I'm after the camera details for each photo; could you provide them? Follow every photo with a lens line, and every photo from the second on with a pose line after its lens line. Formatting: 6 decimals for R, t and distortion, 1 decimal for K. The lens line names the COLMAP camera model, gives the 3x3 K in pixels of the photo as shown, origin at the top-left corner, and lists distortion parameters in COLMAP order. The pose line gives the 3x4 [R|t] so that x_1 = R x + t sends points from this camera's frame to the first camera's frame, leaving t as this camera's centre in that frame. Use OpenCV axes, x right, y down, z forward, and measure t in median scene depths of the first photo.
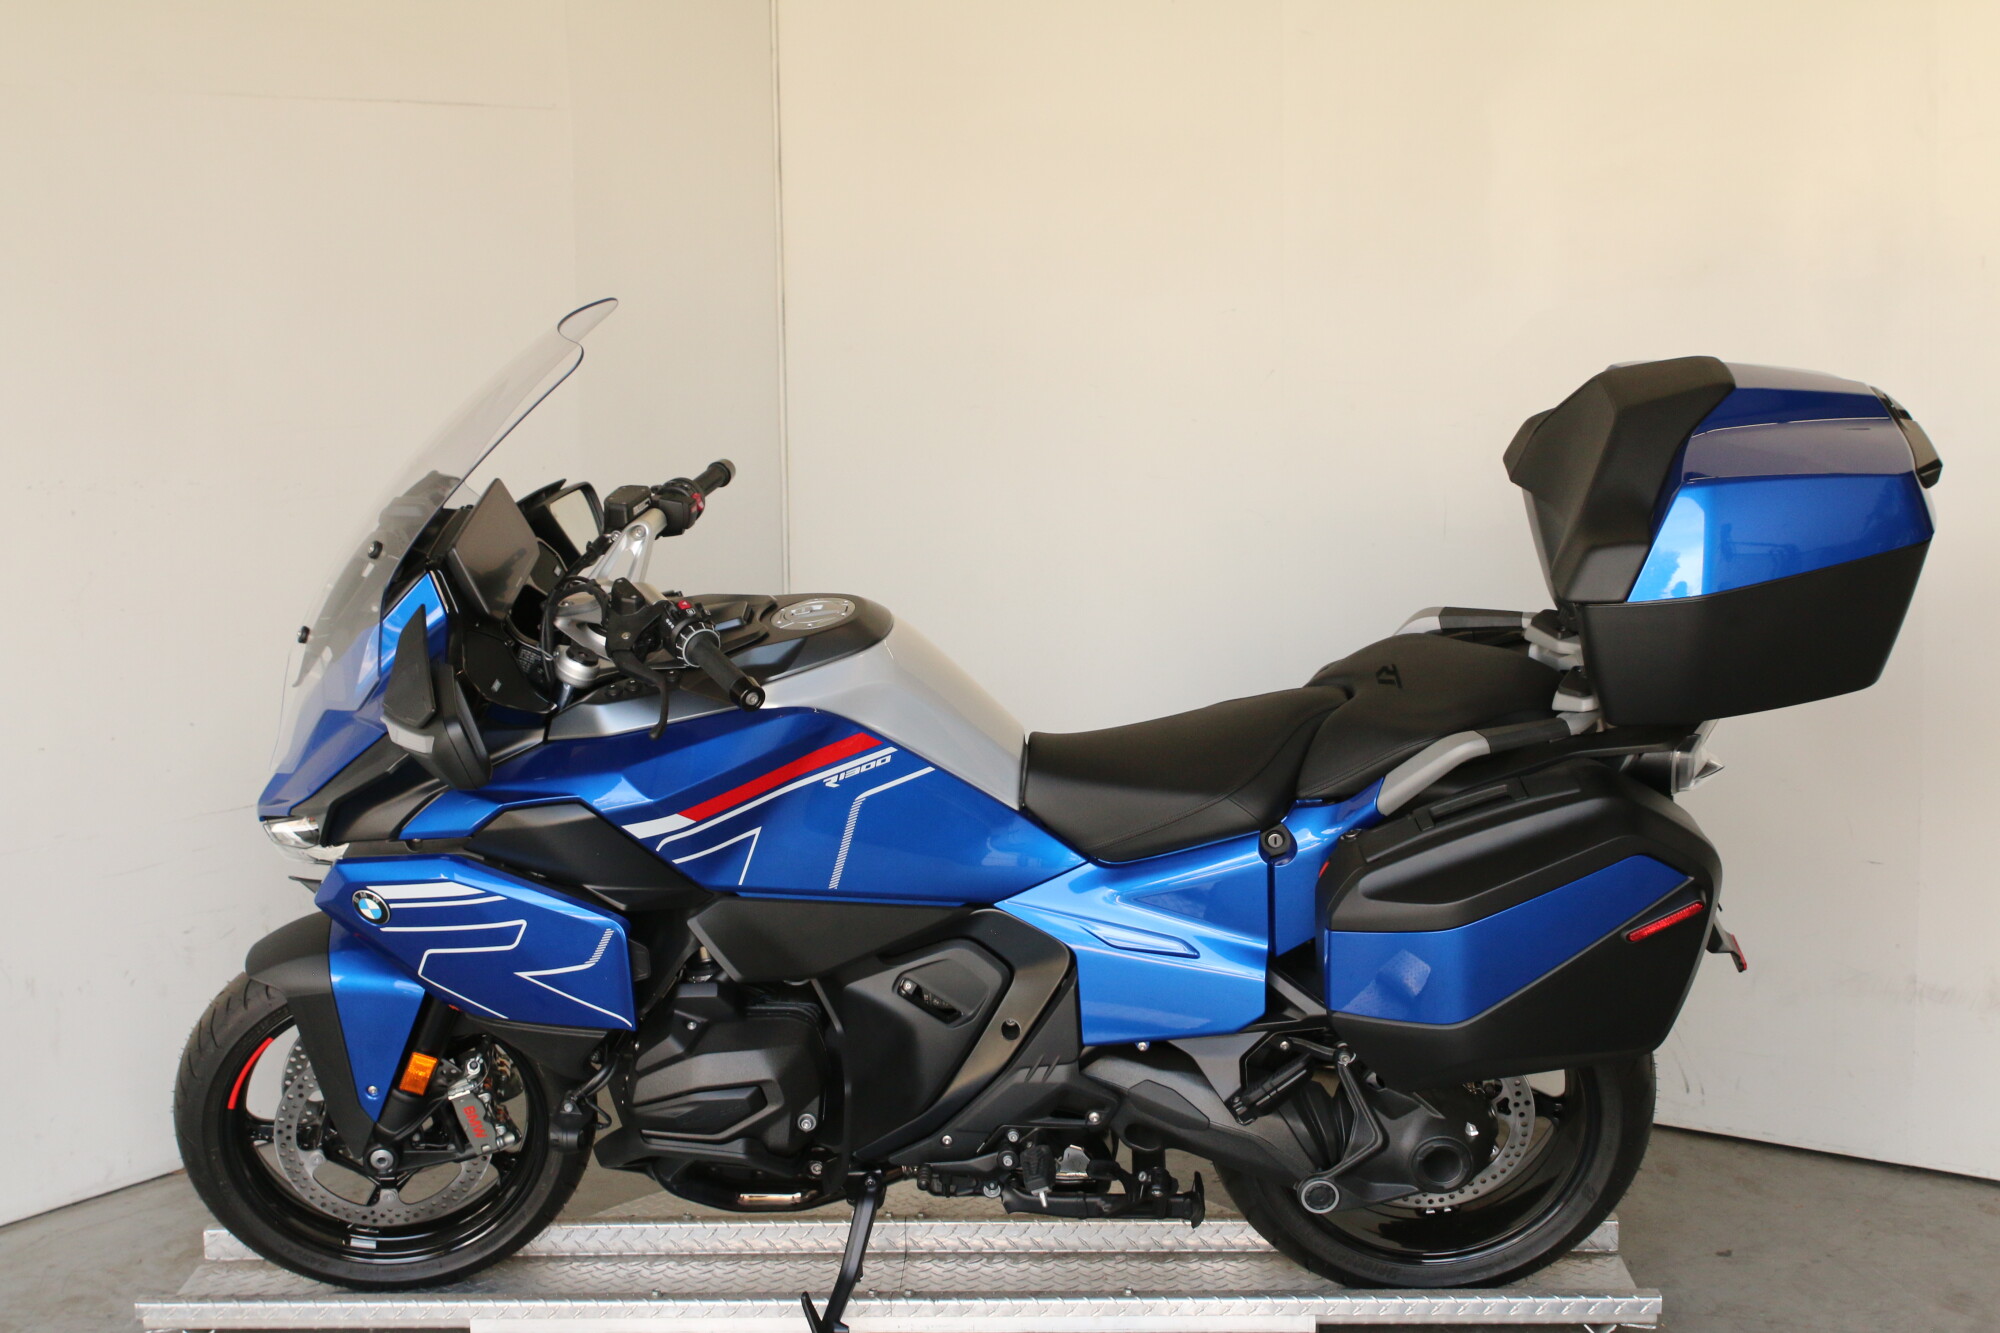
lens RADIAL K [[3062.1, 0, 1000.0], [0, 3062.1, 666.5], [0, 0, 1]] dist [-0.033329, -0.002453]
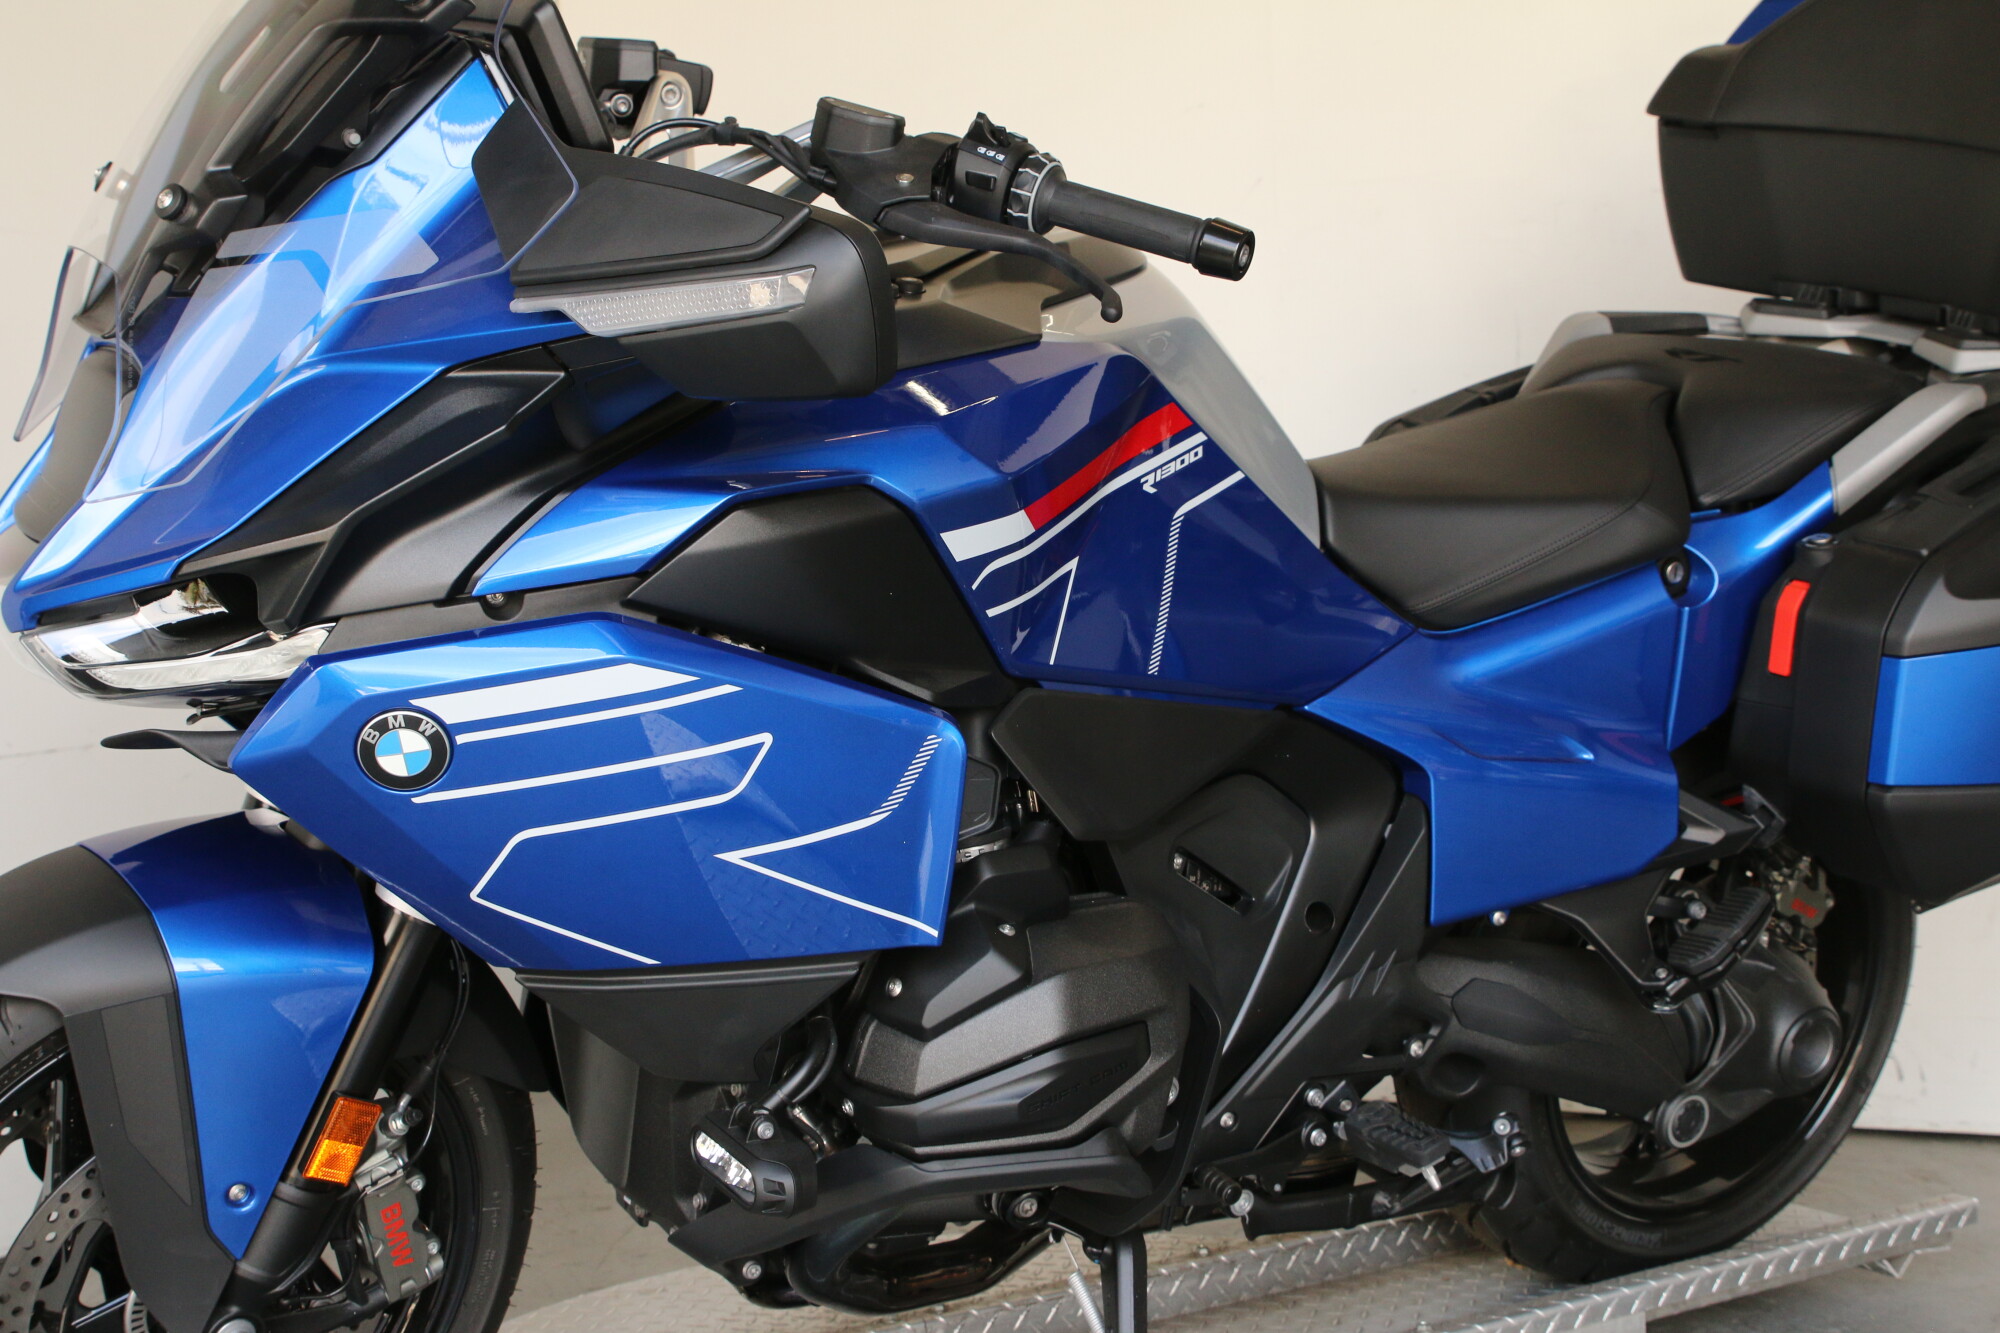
lens RADIAL K [[2657.4, 0, 1000.0], [0, 2657.4, 666.5], [0, 0, 1]] dist [-0.088430, 0.115972]
pose [[0.835081, -0.045532, 0.548239, -0.348891], [0.105514, 0.991323, -0.078389, 0.106720], [-0.539913, 0.123308, 0.832640, 0.603397]]
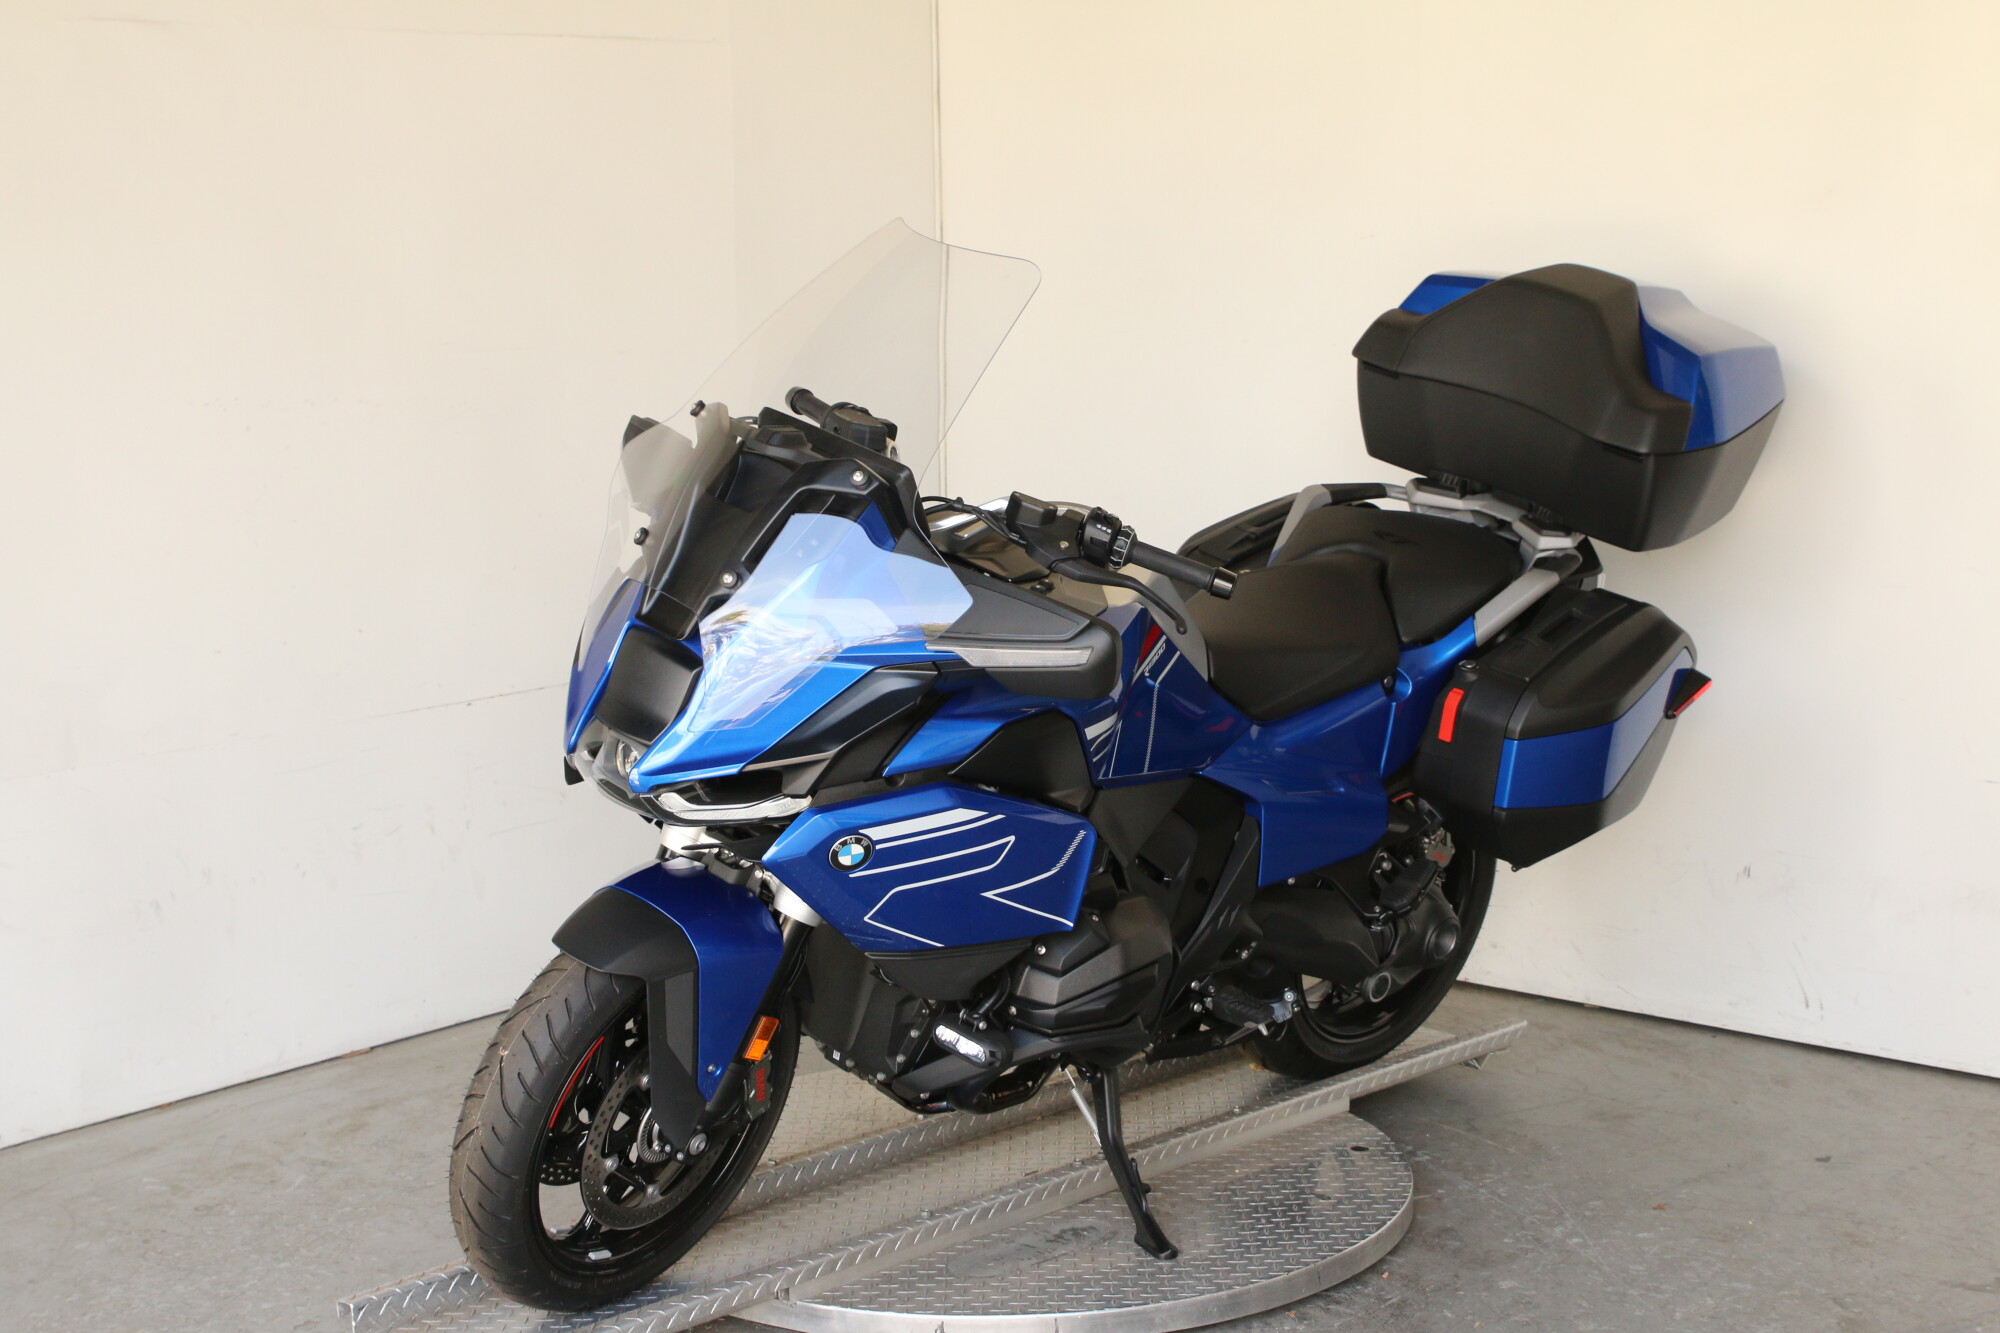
lens RADIAL K [[3042.6, 0, 1000.0], [0, 3042.6, 666.5], [0, 0, 1]] dist [-0.048469, 0.116417]
pose [[0.692023, -0.107260, 0.713862, -0.839375], [0.106073, 0.993274, 0.046414, -0.018348], [-0.714040, 0.043602, 0.698746, 0.295825]]
